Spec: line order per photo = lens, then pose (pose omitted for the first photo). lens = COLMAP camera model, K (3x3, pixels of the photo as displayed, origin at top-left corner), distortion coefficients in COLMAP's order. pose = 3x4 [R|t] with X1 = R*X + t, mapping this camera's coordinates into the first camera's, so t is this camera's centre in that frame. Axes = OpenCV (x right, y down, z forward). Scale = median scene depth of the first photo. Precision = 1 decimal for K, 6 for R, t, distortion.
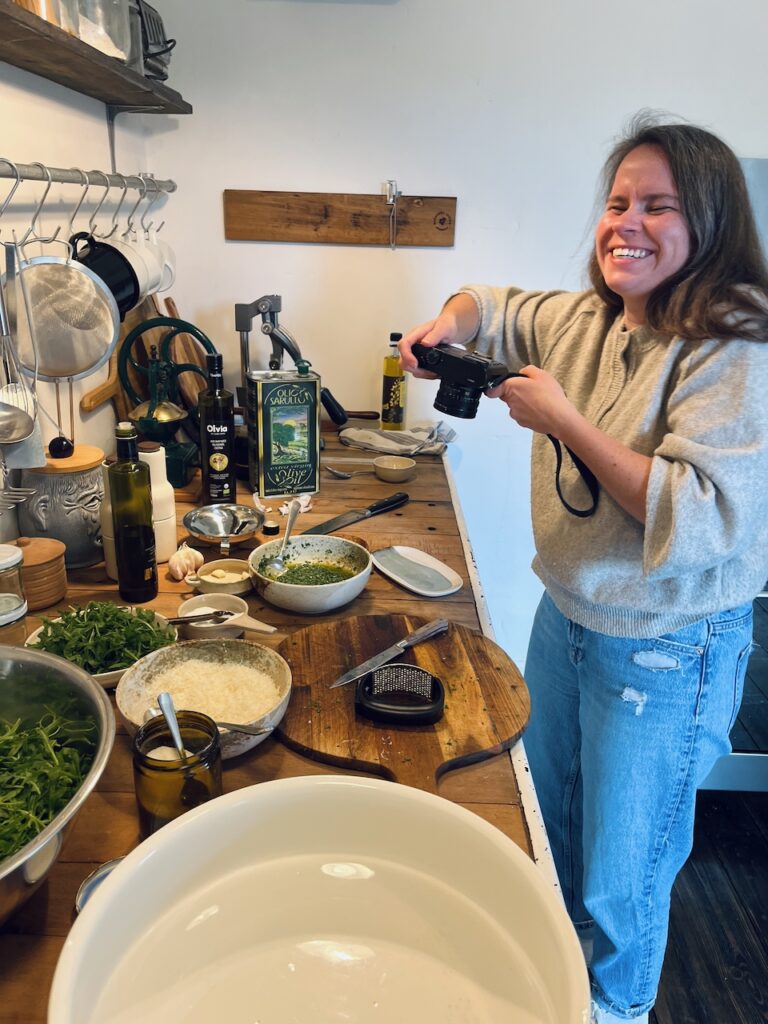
lens RADIAL K [[792.7, 0, 401.2], [0, 792.7, 507.4], [0, 0, 1]] dist [0.009533, -0.002142]
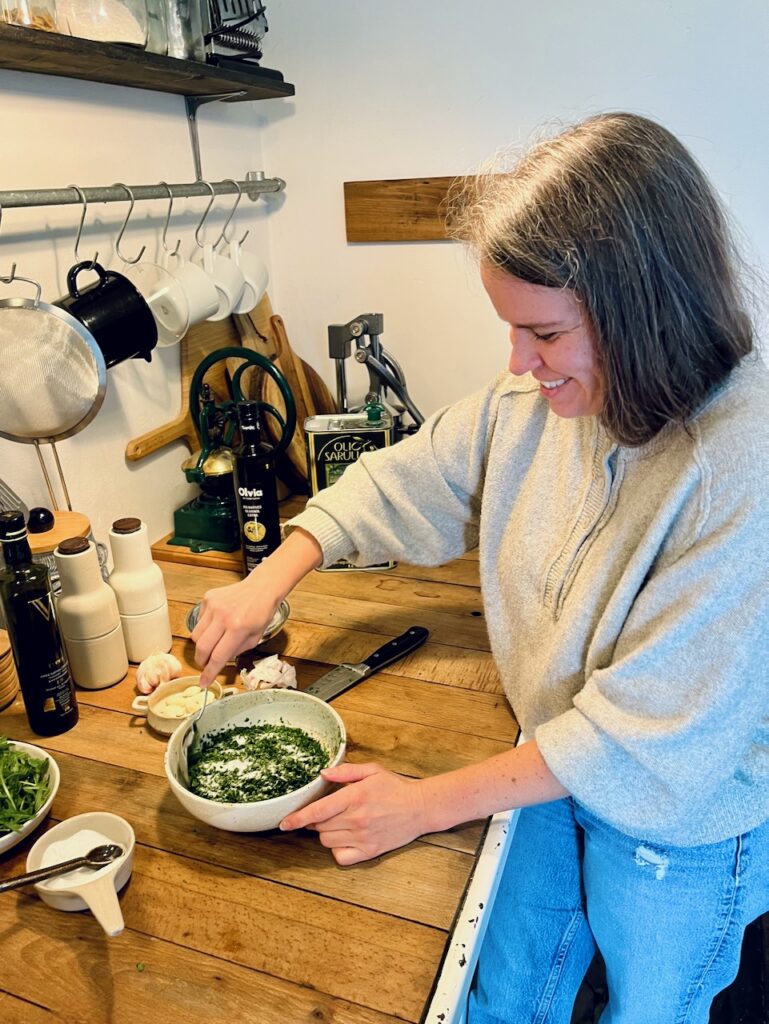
lens RADIAL K [[811.1, 0, 380.7], [0, 811.1, 520.5], [0, 0, 1]] dist [0.046595, -0.073536]
pose [[0.926860, 0.074902, -0.367859, 0.197636], [-0.059648, 0.996828, 0.052682, -0.119413], [0.370638, -0.026887, 0.928388, 0.267226]]
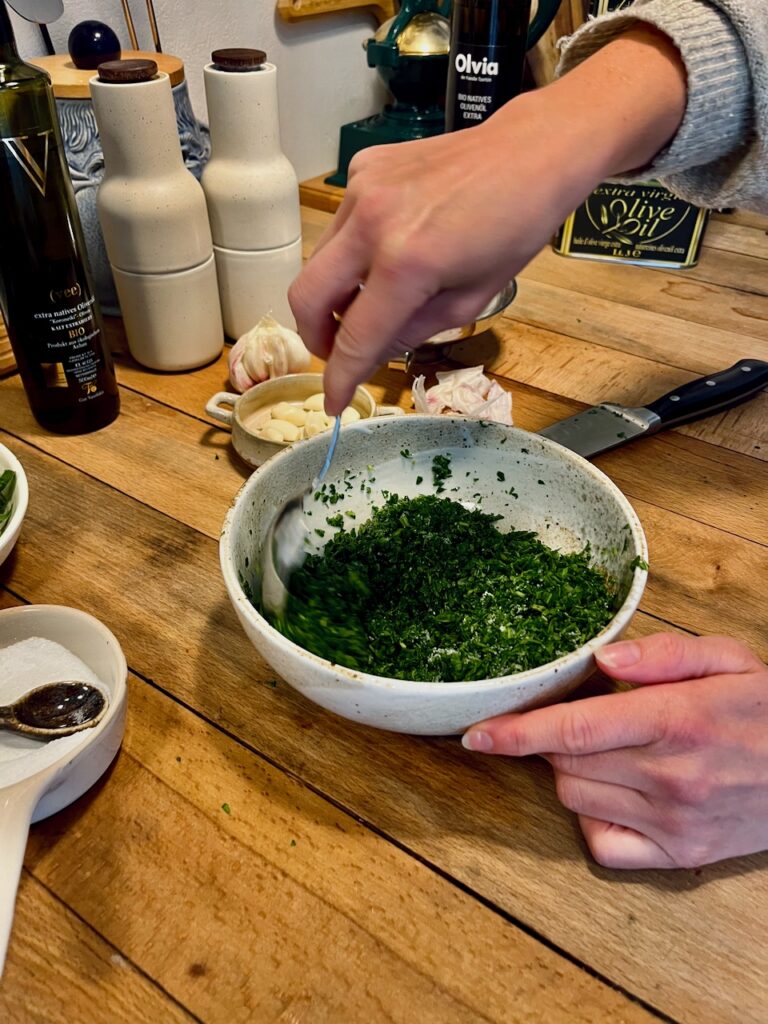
lens RADIAL K [[775.5, 0, 387.6], [0, 775.5, 522.7], [0, 0, 1]] dist [0.042023, -0.063629]
pose [[0.810295, 0.347201, -0.472094, 0.019431], [-0.185991, 0.916308, 0.354666, -0.011431], [0.555724, -0.199579, 0.807056, 0.561521]]
